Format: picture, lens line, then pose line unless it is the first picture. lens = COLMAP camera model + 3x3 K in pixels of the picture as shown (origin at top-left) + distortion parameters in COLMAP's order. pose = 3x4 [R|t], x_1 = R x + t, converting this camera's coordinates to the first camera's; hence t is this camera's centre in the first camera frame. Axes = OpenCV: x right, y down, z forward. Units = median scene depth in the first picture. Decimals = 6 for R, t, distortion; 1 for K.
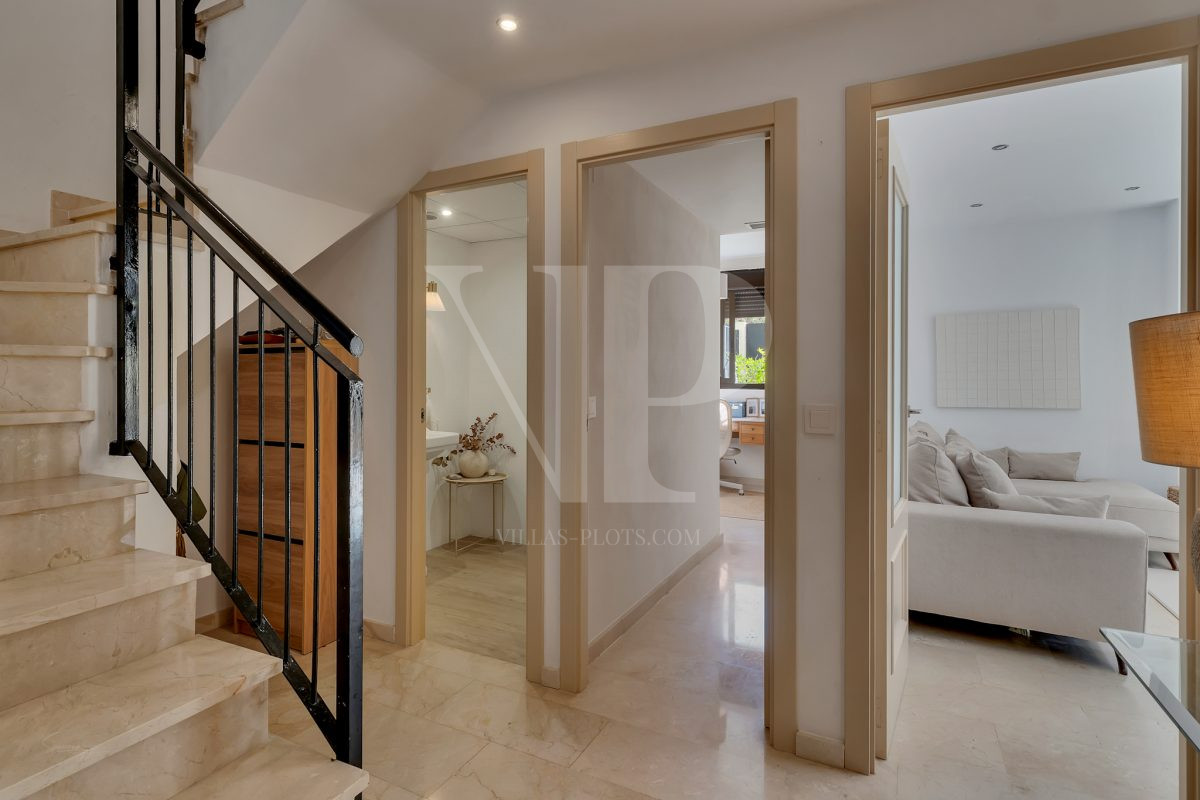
lens RADIAL K [[614.0, 0, 597.3], [0, 614.0, 375.7], [0, 0, 1]] dist [0.004247, 0.000731]
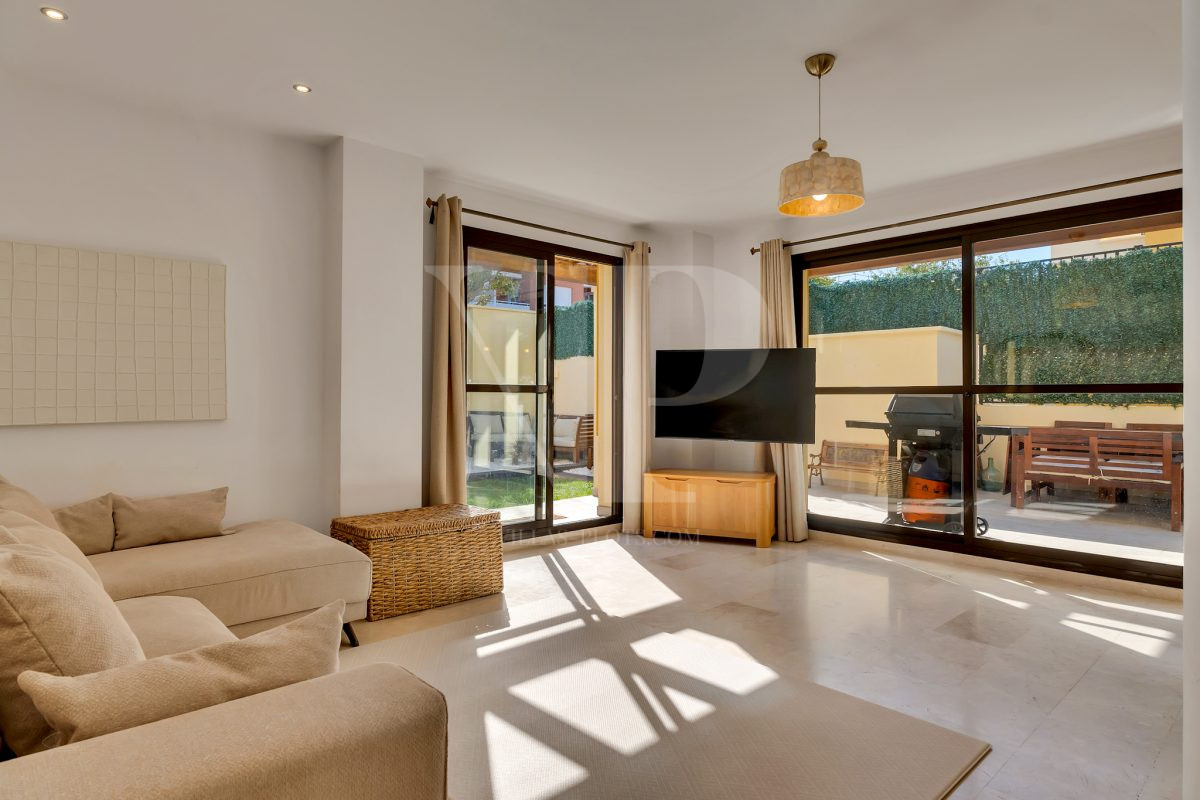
lens RADIAL K [[672.7, 0, 598.5], [0, 672.7, 391.5], [0, 0, 1]] dist [0.000940, 0.000255]
pose [[0.352662, 0.009482, 0.935703, 0.402294], [-0.005697, 0.999952, -0.007985, 0.042236], [-0.935733, -0.002515, 0.352699, 0.598667]]
